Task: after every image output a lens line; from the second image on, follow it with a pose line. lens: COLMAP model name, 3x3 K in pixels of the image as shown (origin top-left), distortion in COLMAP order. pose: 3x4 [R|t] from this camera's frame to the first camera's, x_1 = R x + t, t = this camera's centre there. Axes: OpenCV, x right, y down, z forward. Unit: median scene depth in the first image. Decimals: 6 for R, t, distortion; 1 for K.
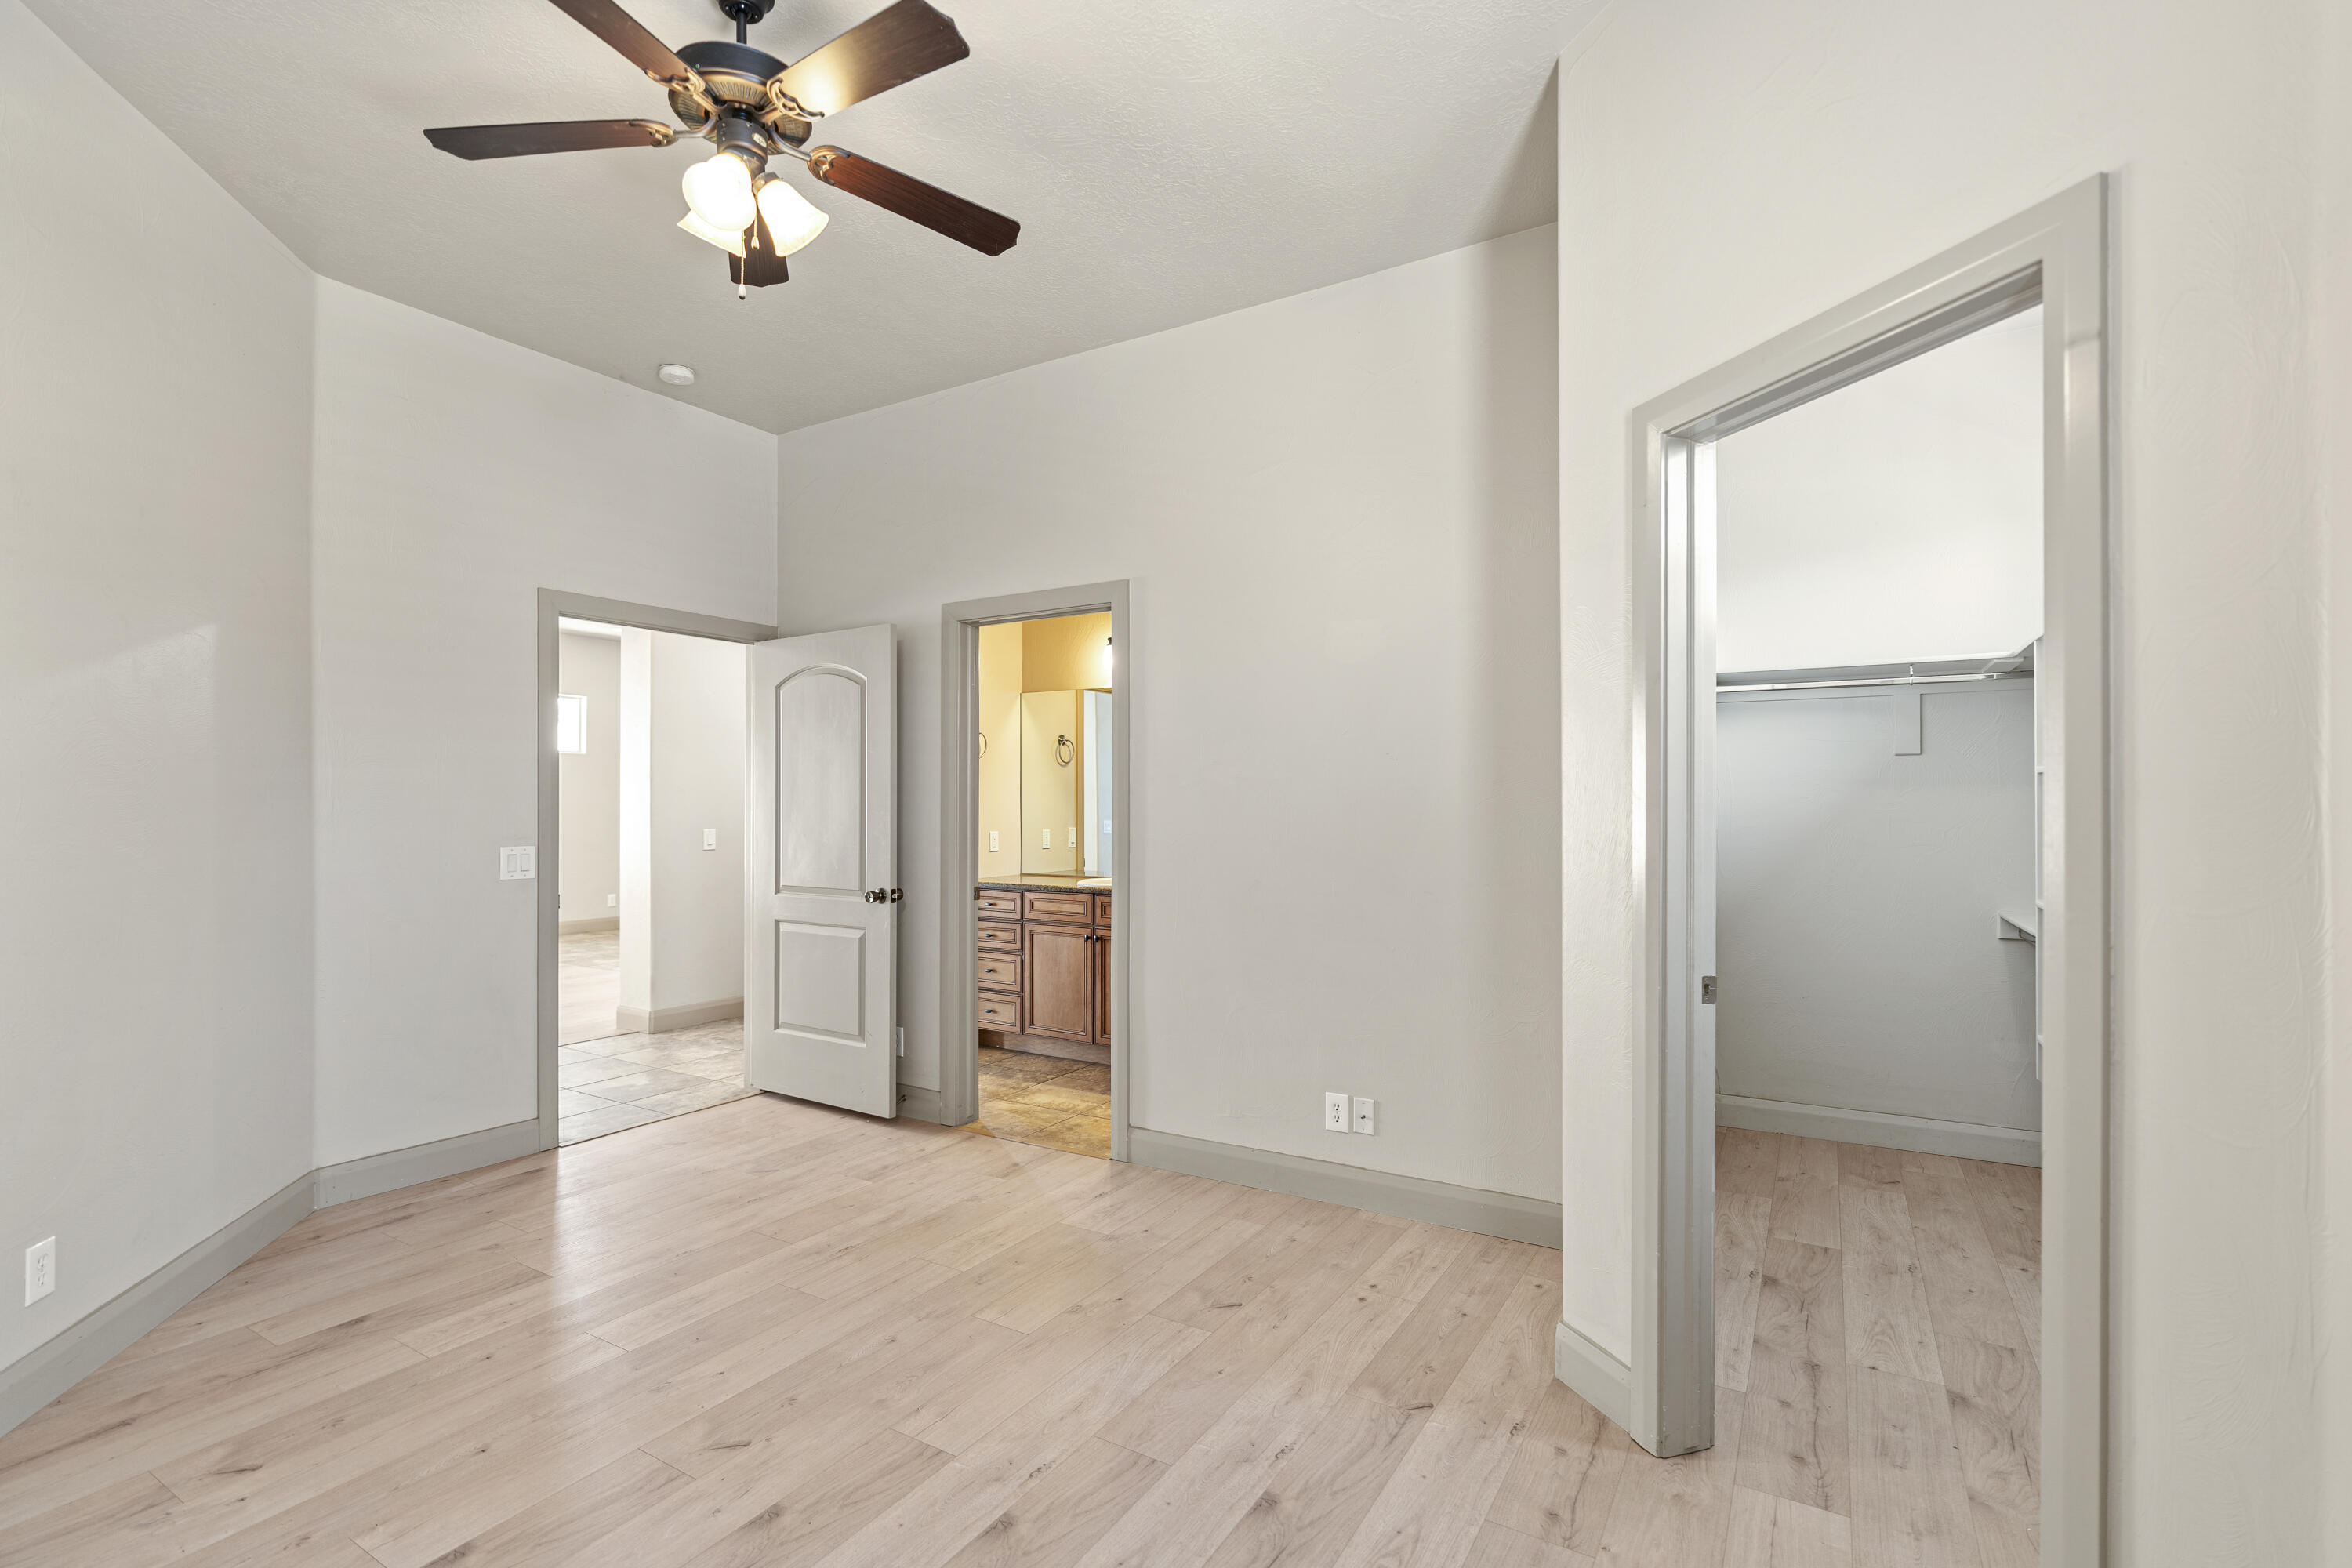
lens RADIAL K [[1077.3, 0, 1172.8], [0, 1077.3, 795.8], [0, 0, 1]] dist [-0.012878, 0.004214]
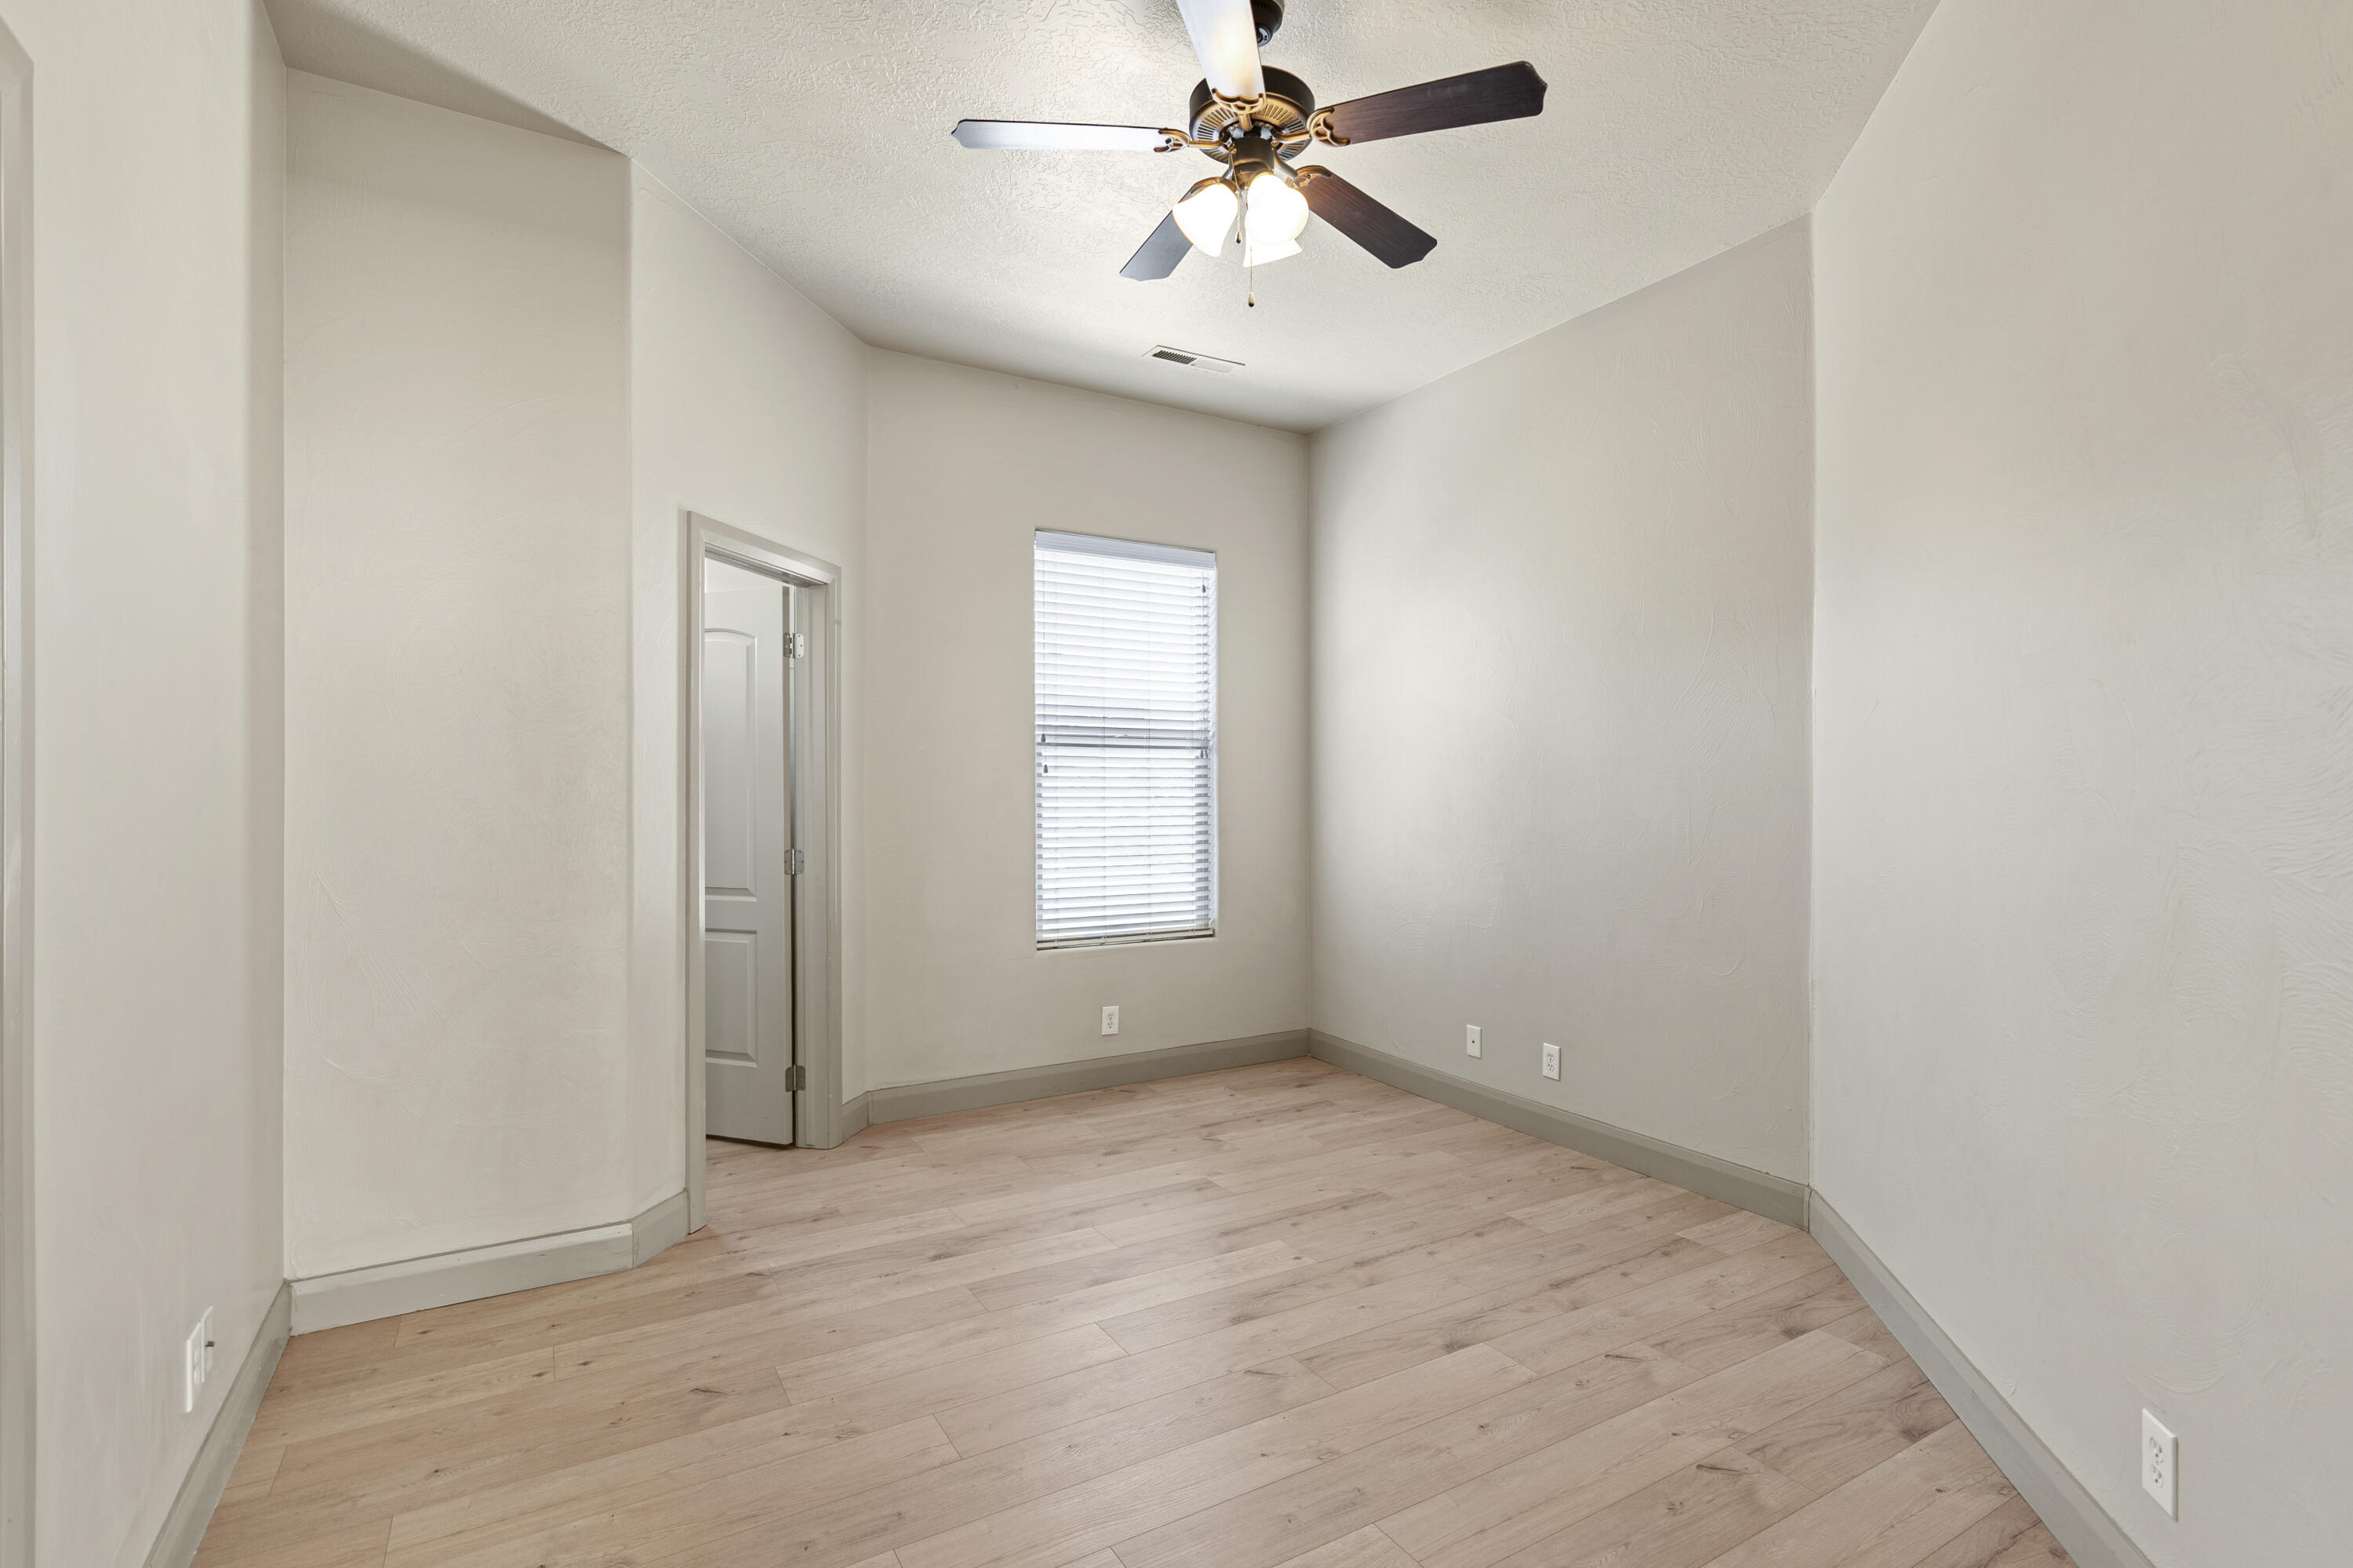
lens RADIAL K [[1077.8, 0, 1180.6], [0, 1077.8, 788.1], [0, 0, 1]] dist [-0.012878, 0.004214]
pose [[-0.870577, 0.001076, 0.492030, -0.839838], [-0.002954, 0.999968, -0.007413, 0.009619], [-0.492023, -0.007907, -0.870547, 1.904871]]
